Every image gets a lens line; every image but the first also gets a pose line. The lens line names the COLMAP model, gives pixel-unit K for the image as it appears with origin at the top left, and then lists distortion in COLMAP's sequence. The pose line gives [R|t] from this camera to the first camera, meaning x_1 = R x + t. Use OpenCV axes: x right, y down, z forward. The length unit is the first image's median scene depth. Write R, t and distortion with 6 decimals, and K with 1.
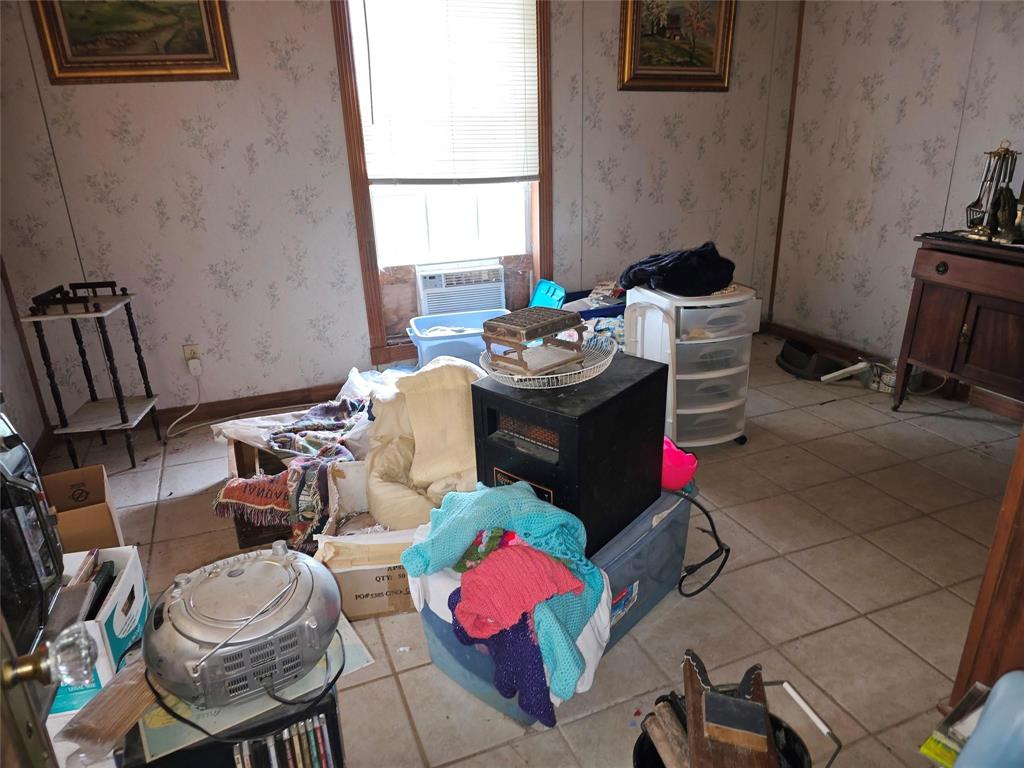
lens RADIAL K [[691.8, 0, 516.2], [0, 691.8, 392.7], [0, 0, 1]] dist [0.009160, -0.020266]
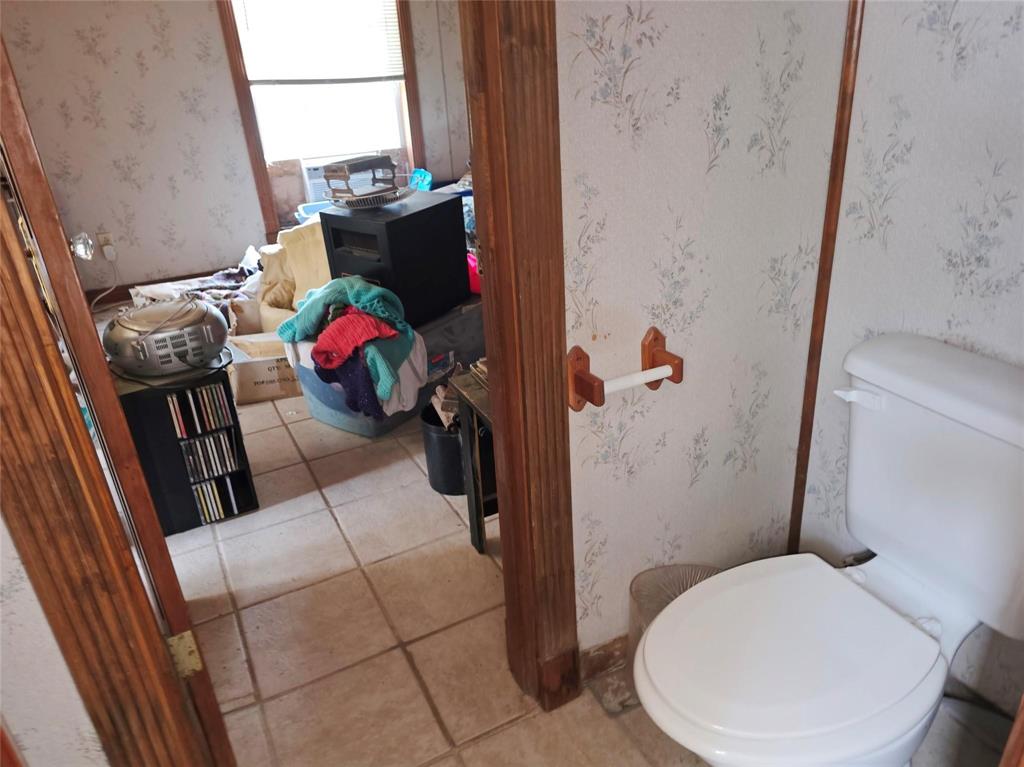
lens RADIAL K [[691.8, 0, 512.9], [0, 691.8, 376.6], [0, 0, 1]] dist [0.009160, -0.020266]
pose [[0.993436, -0.067178, 0.092582, 0.090573], [0.059001, 0.994337, 0.088392, 0.114192], [-0.097996, -0.082350, 0.991774, -0.245166]]
